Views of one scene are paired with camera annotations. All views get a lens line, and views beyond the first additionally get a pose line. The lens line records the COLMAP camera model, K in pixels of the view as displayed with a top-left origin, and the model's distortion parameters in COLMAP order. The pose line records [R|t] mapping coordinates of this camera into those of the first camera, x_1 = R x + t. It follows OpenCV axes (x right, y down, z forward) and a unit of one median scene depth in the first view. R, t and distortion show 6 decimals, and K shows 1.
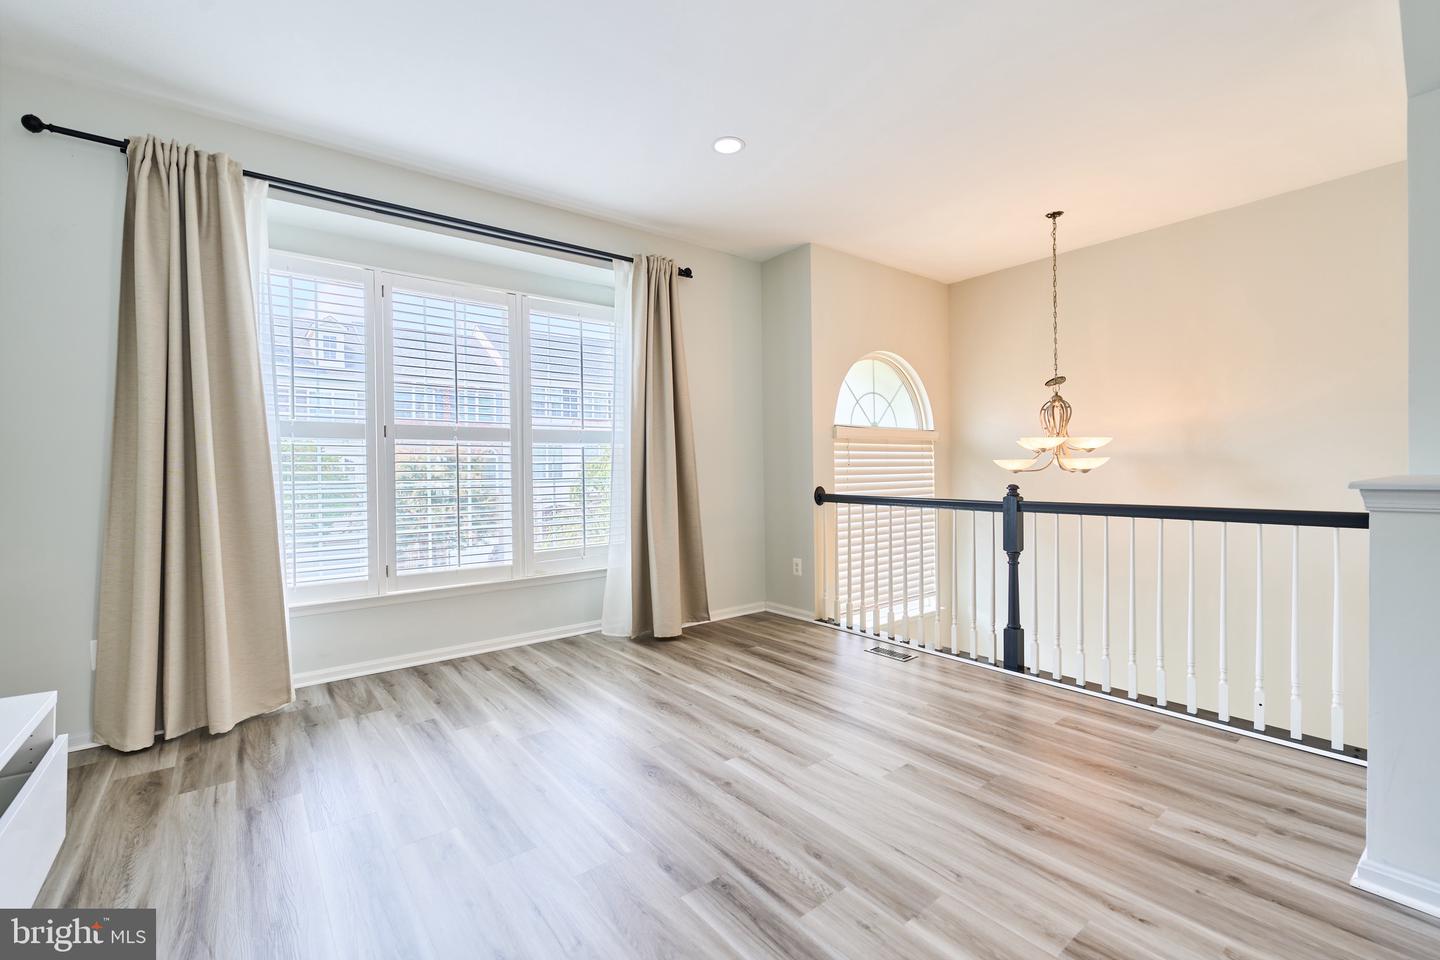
lens RADIAL K [[617.5, 0, 723.0], [0, 617.5, 474.9], [0, 0, 1]] dist [0.001774, -0.000128]
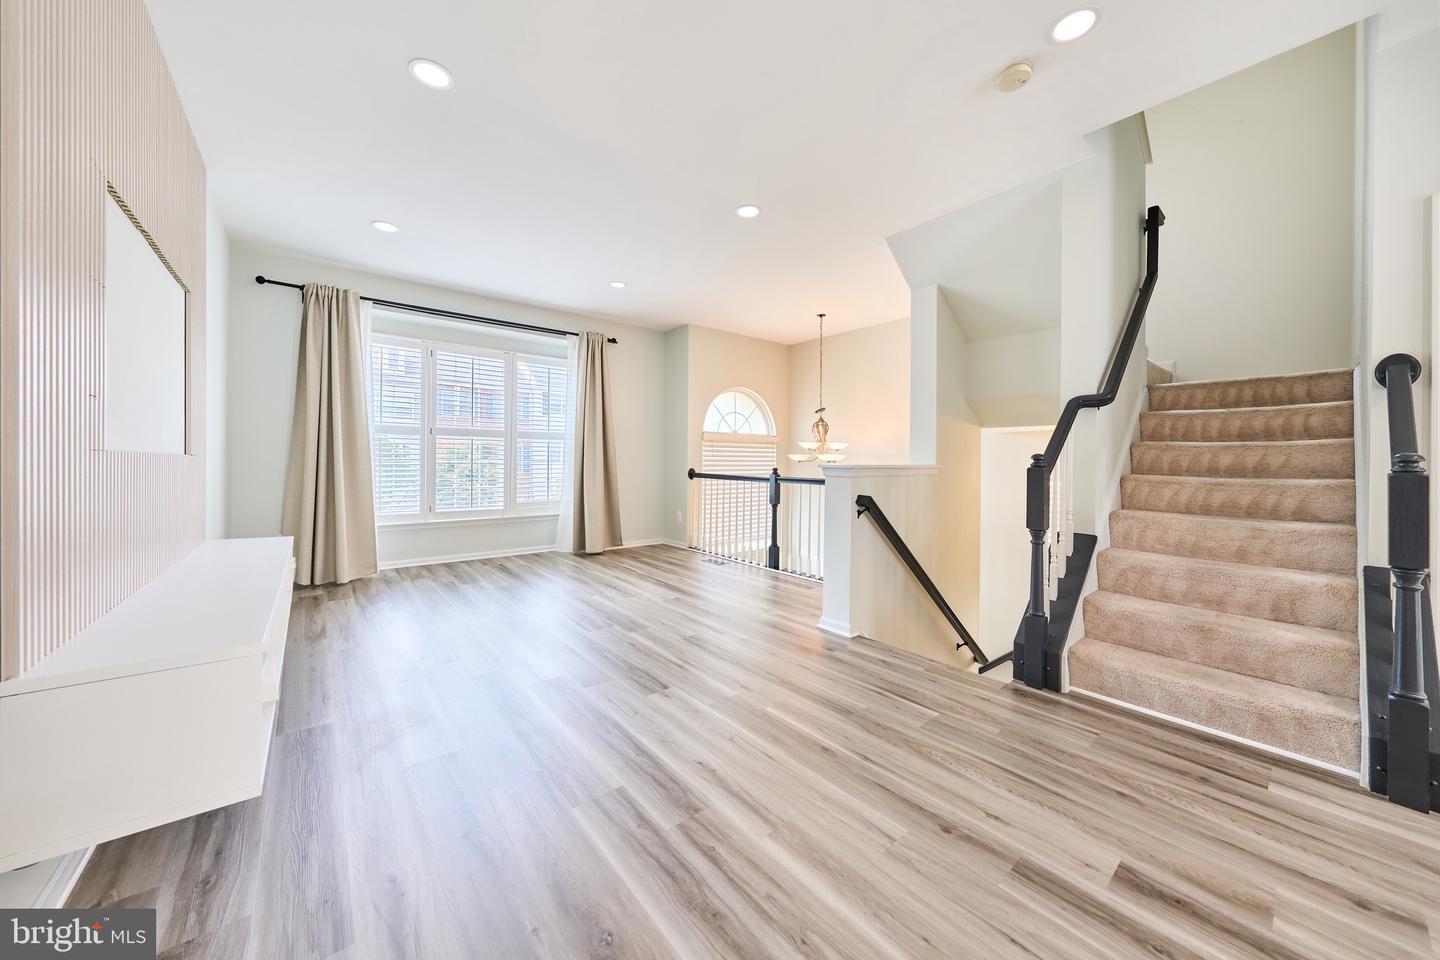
lens RADIAL K [[501.3, 0, 723.2], [0, 501.3, 462.3], [0, 0, 1]] dist [-0.002429, 0.000145]
pose [[0.999579, 0.021030, 0.019970, 0.265383], [-0.020929, 0.999767, -0.005248, 0.009611], [-0.020076, 0.004828, 0.999787, -0.456788]]
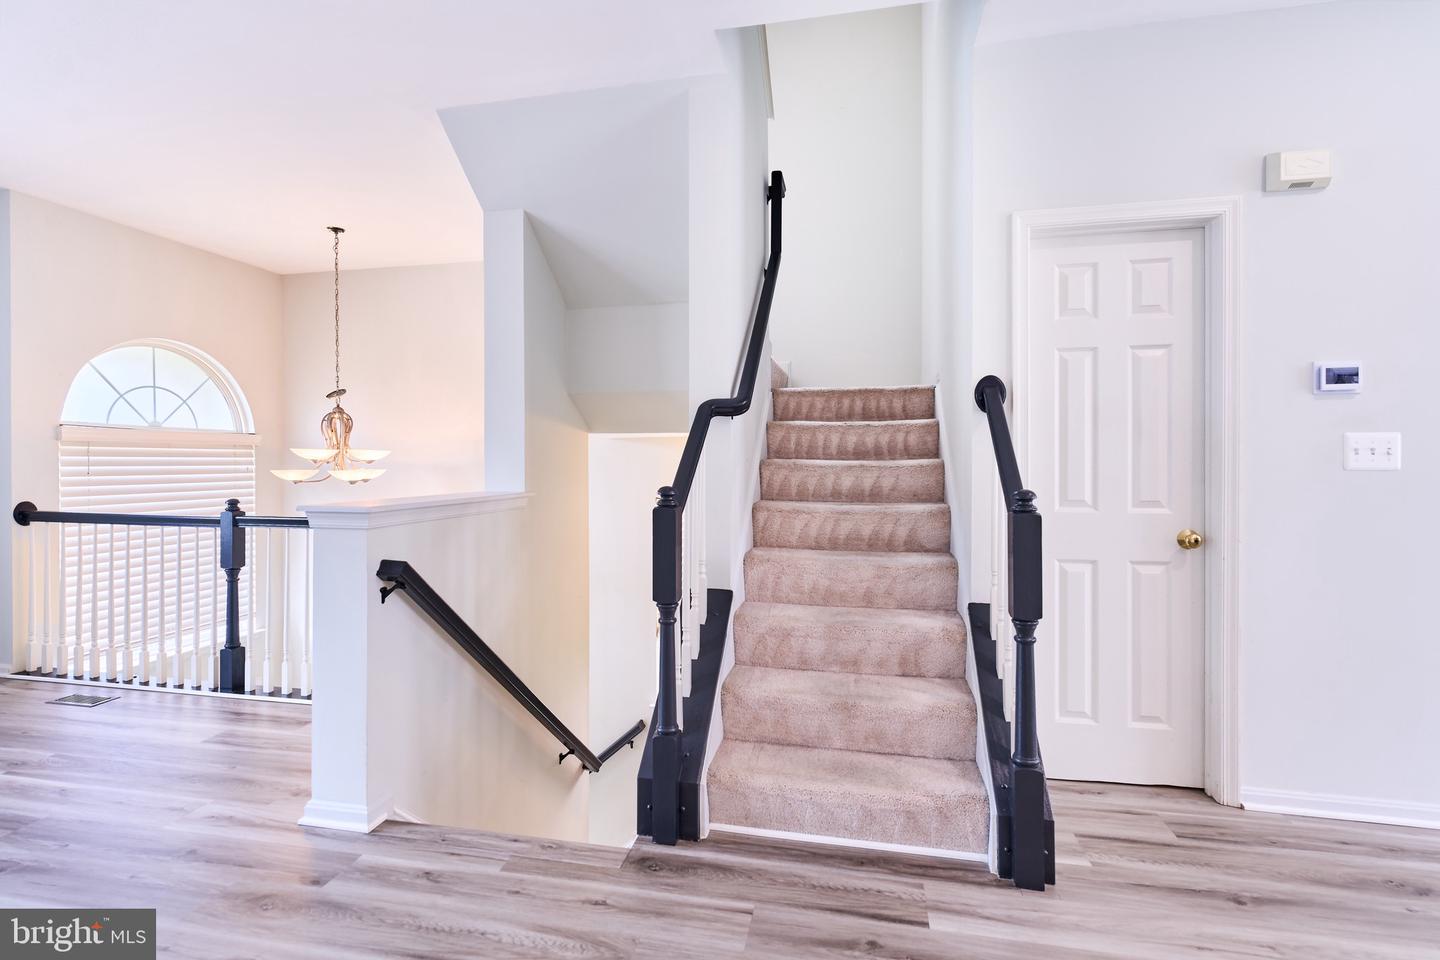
lens RADIAL K [[663.9, 0, 726.2], [0, 663.9, 466.2], [0, 0, 1]] dist [0.001884, -0.000093]
pose [[0.765953, 0.008674, 0.642838, 0.365013], [-0.003471, 0.999950, -0.009357, -0.026628], [-0.642888, 0.004935, 0.765945, -0.274549]]
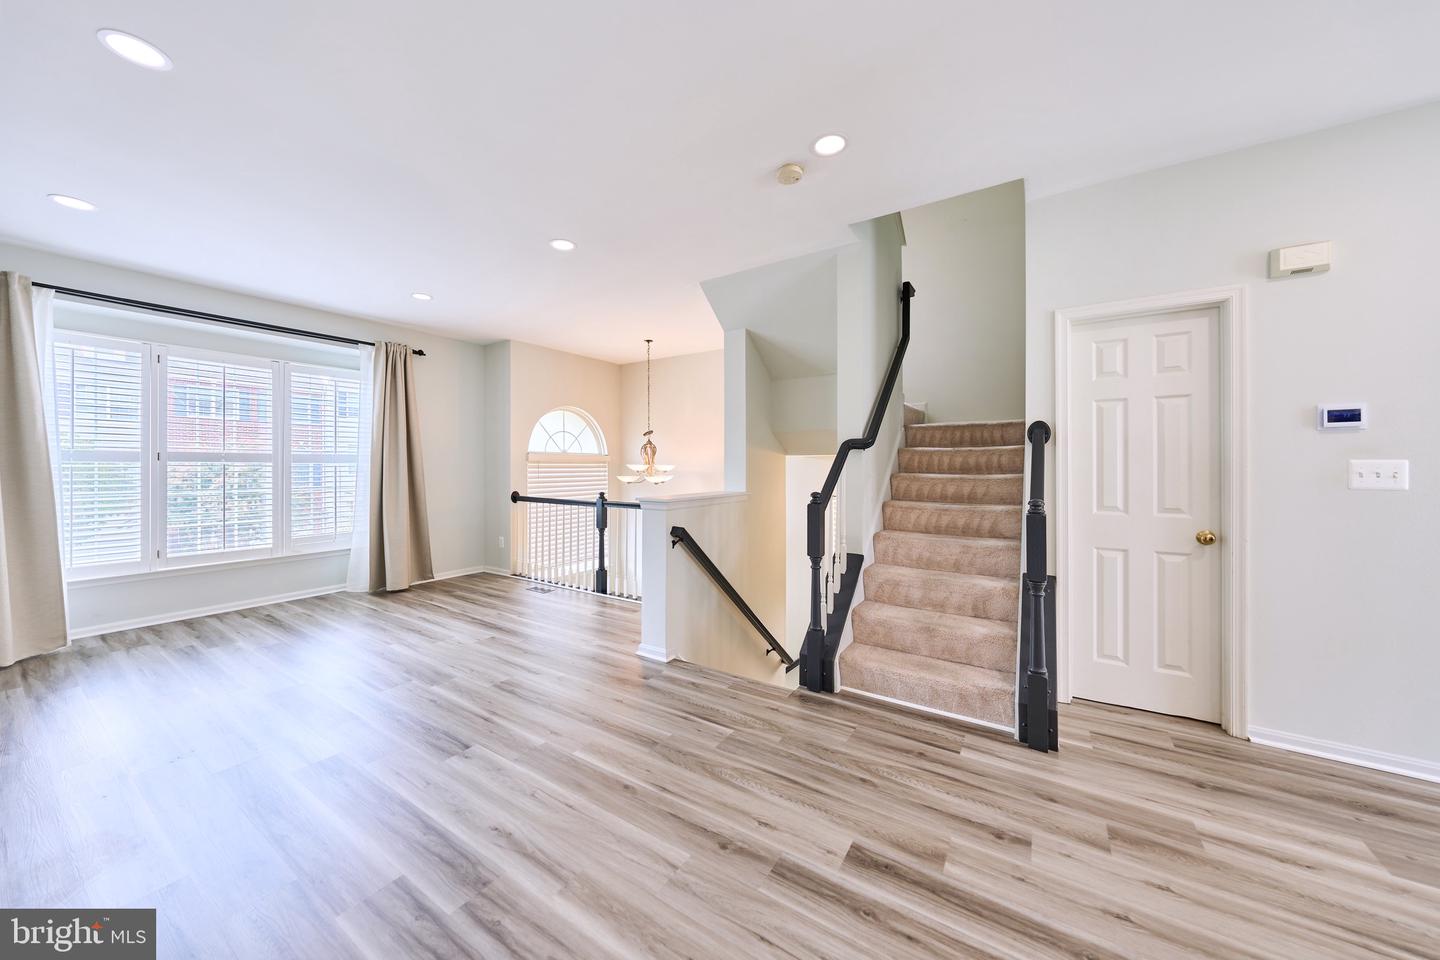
lens RADIAL K [[497.8, 0, 721.7], [0, 497.8, 466.9], [0, 0, 1]] dist [-0.001794, 0.000318]
pose [[0.947272, 0.011931, 0.320209, 0.308943], [-0.009034, 0.999904, -0.010531, -0.044236], [-0.320304, 0.007083, 0.947288, -0.489923]]
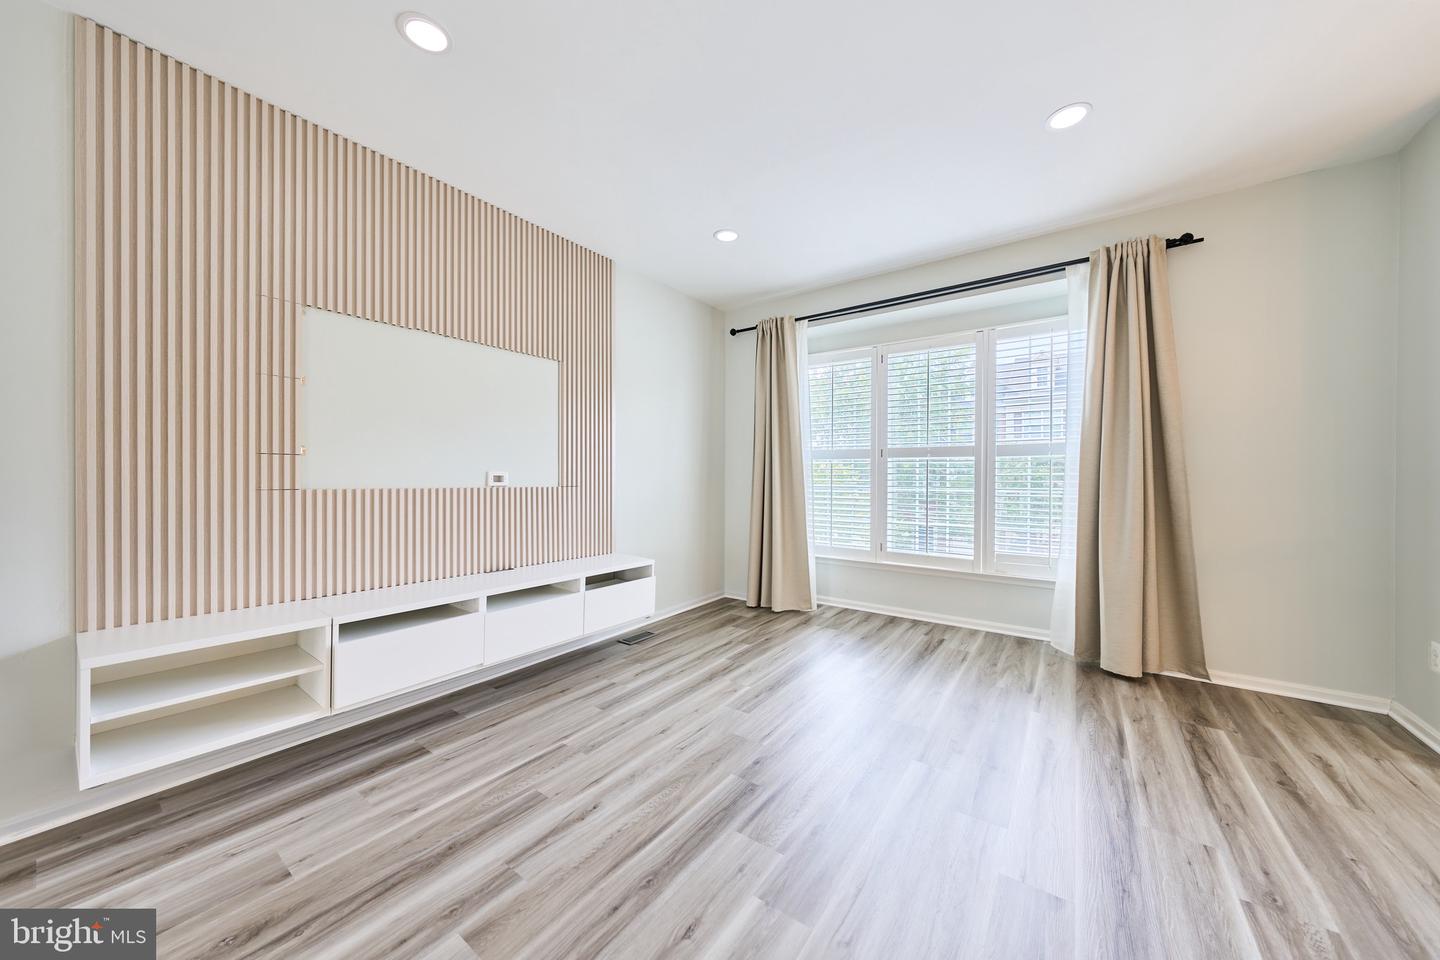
lens RADIAL K [[493.6, 0, 720.0], [0, 493.6, 480.0], [0, 0, 1]] dist [-0.002865, -0.000021]
pose [[0.274278, 0.020060, -0.961441, 0.473758], [-0.014323, 0.999757, 0.016774, -0.019169], [0.961544, 0.009170, 0.274499, 0.288867]]
